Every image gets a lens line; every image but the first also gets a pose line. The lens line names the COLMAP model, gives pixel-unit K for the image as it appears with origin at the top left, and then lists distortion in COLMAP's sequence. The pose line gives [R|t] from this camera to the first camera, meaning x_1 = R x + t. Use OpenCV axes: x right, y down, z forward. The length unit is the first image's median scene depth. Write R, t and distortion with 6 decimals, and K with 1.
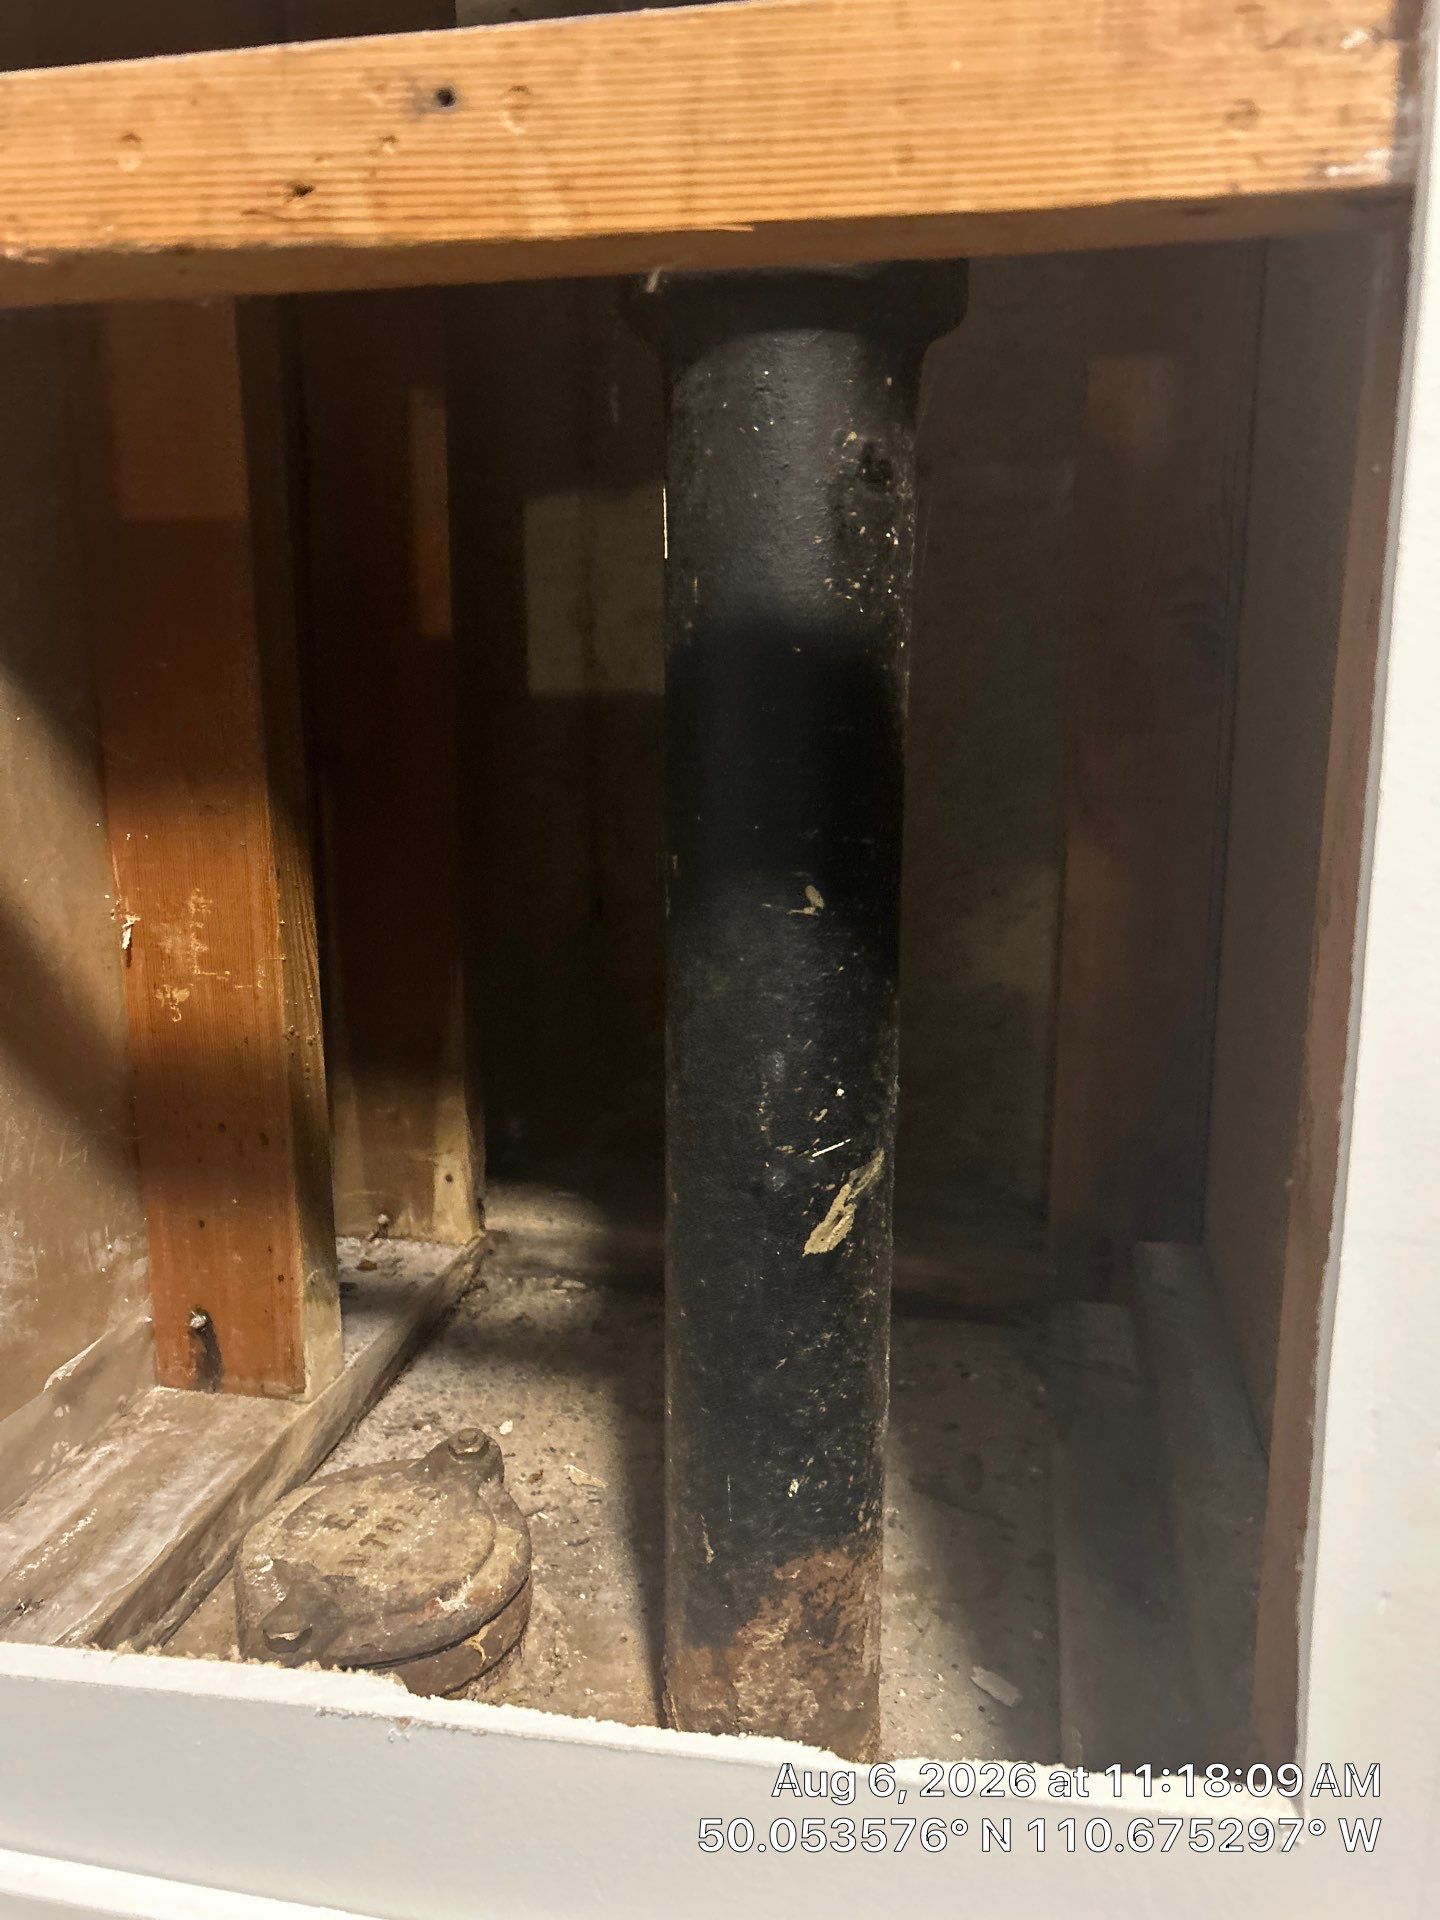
lens RADIAL K [[1427.2, 0, 718.9], [0, 1427.2, 959.1], [0, 0, 1]] dist [0.061099, -0.126094]
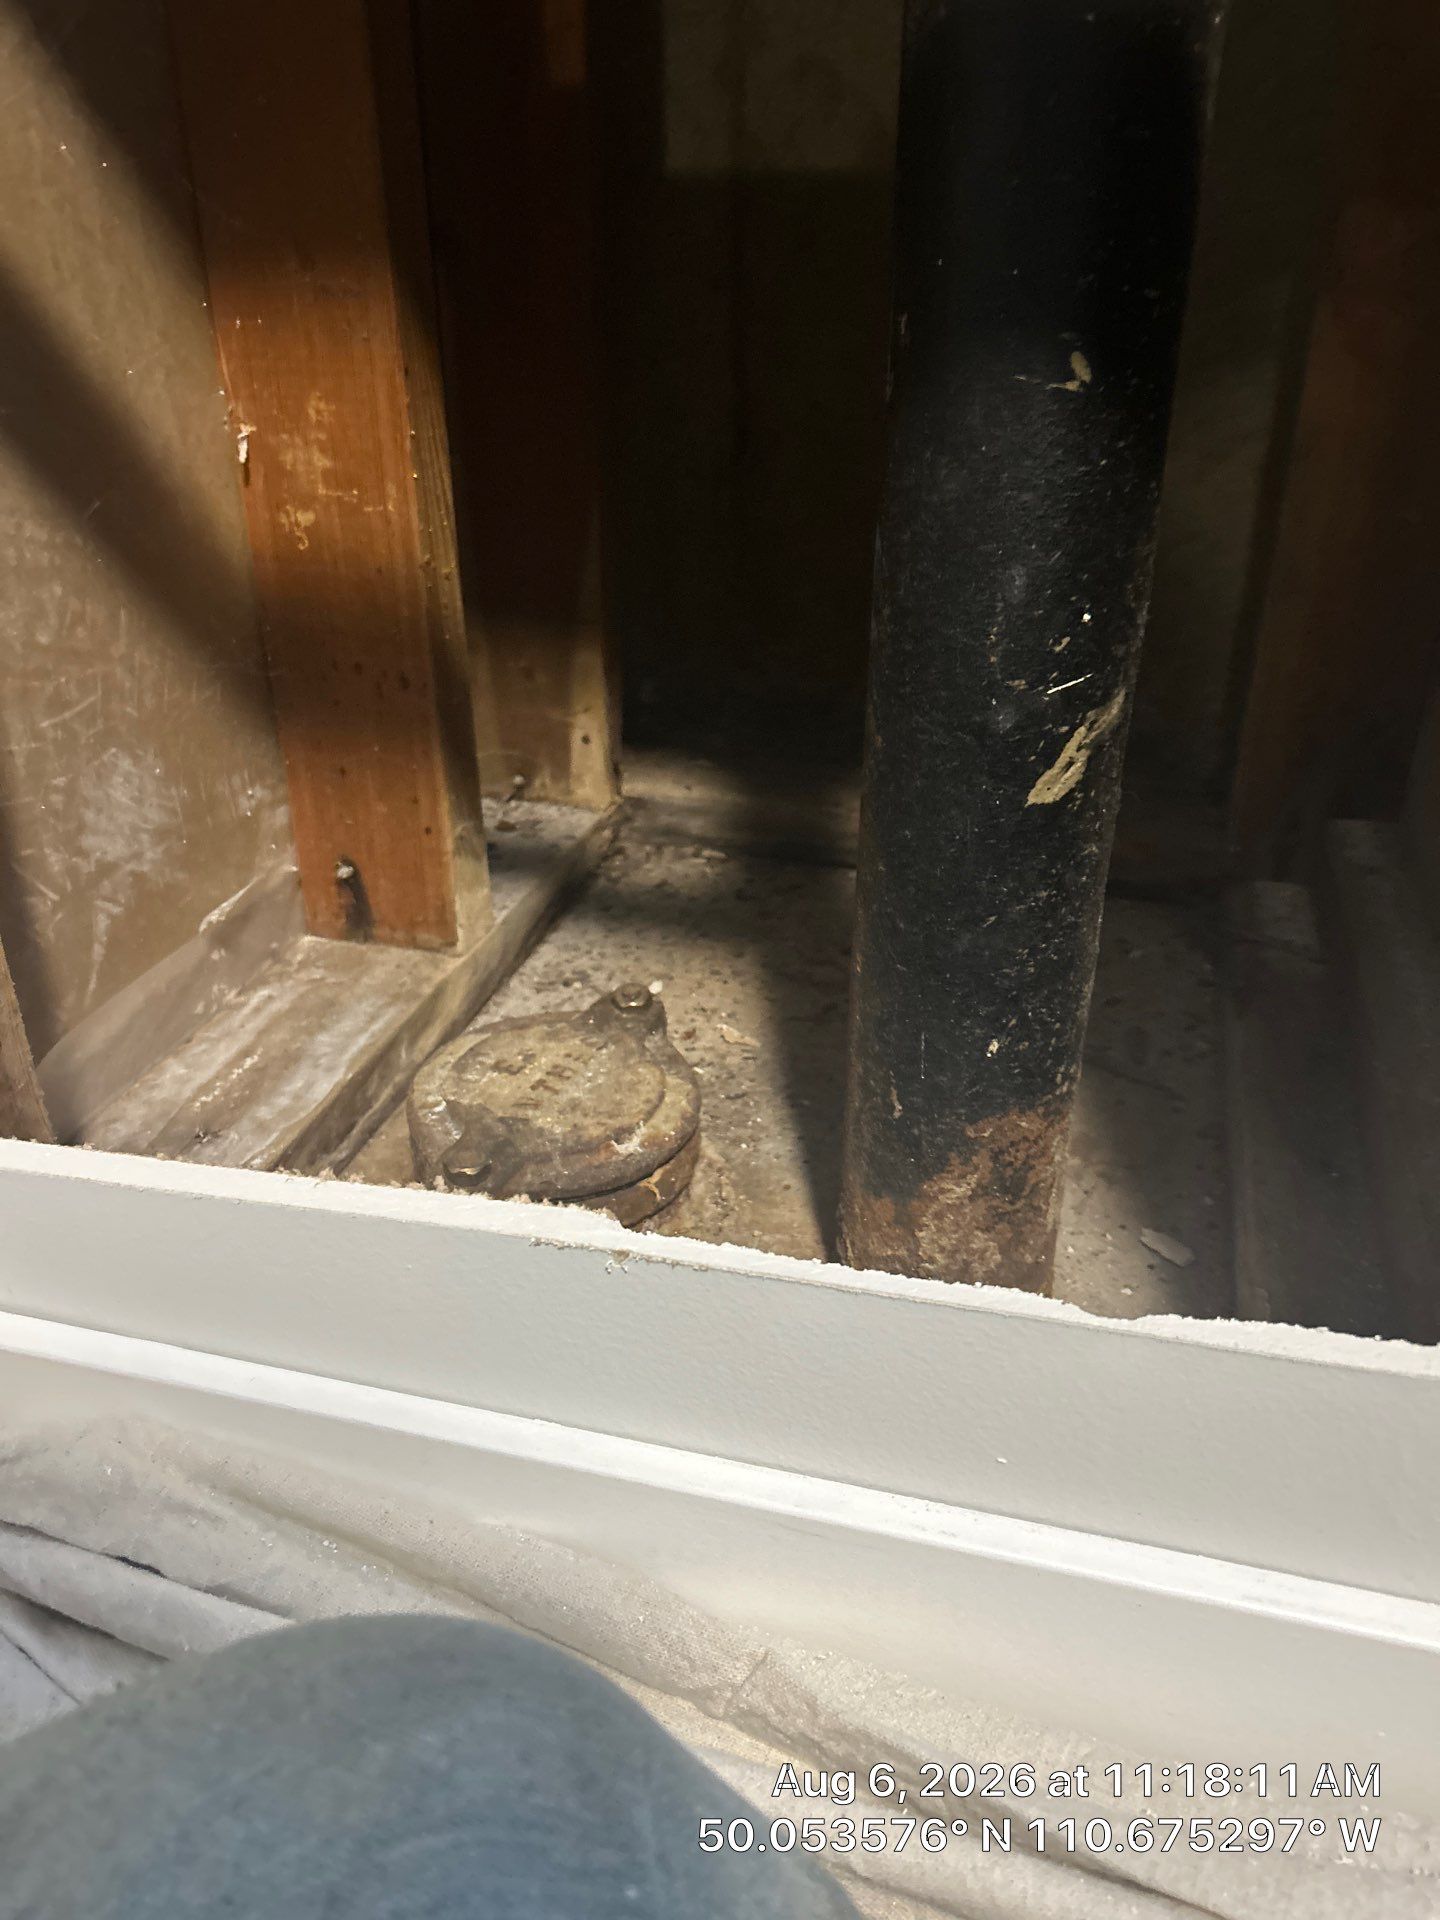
lens RADIAL K [[1427.2, 0, 718.9], [0, 1427.2, 959.1], [0, 0, 1]] dist [0.061099, -0.126094]
pose [[0.997847, 0.031604, -0.057459, -0.062759], [-0.014466, 0.960703, 0.277200, 0.043401], [0.063962, -0.275772, 0.959093, 0.082005]]
